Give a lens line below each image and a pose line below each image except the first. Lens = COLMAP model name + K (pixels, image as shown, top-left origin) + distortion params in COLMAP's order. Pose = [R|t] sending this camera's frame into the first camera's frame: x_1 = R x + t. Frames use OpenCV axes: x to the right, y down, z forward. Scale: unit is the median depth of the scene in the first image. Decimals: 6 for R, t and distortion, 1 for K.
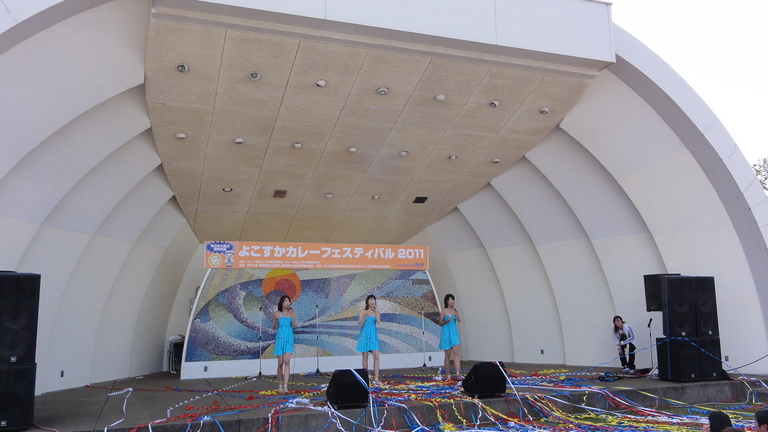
lens RADIAL K [[642.4, 0, 384.0], [0, 642.4, 216.0], [0, 0, 1]] dist [-0.002652, 0.004125]
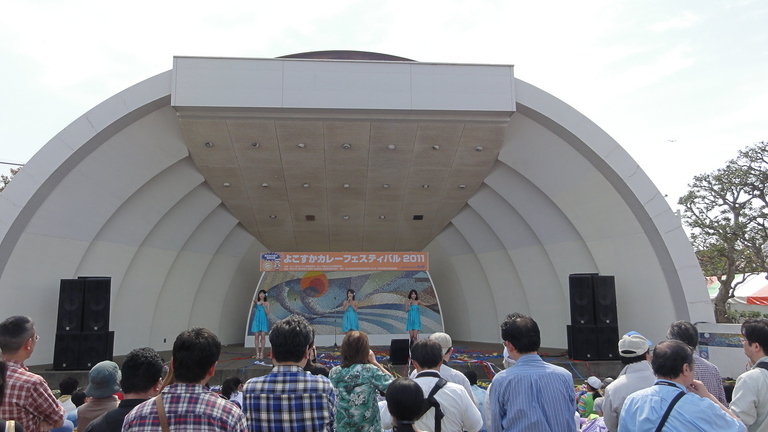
lens RADIAL K [[556.2, 0, 381.7], [0, 556.2, 214.8], [0, 0, 1]] dist [0.000292, 0.000090]
pose [[0.958225, -0.037261, -0.283579, 0.377814], [0.035283, 0.999304, -0.012084, -0.023902], [0.283832, 0.001573, 0.958873, -0.139991]]
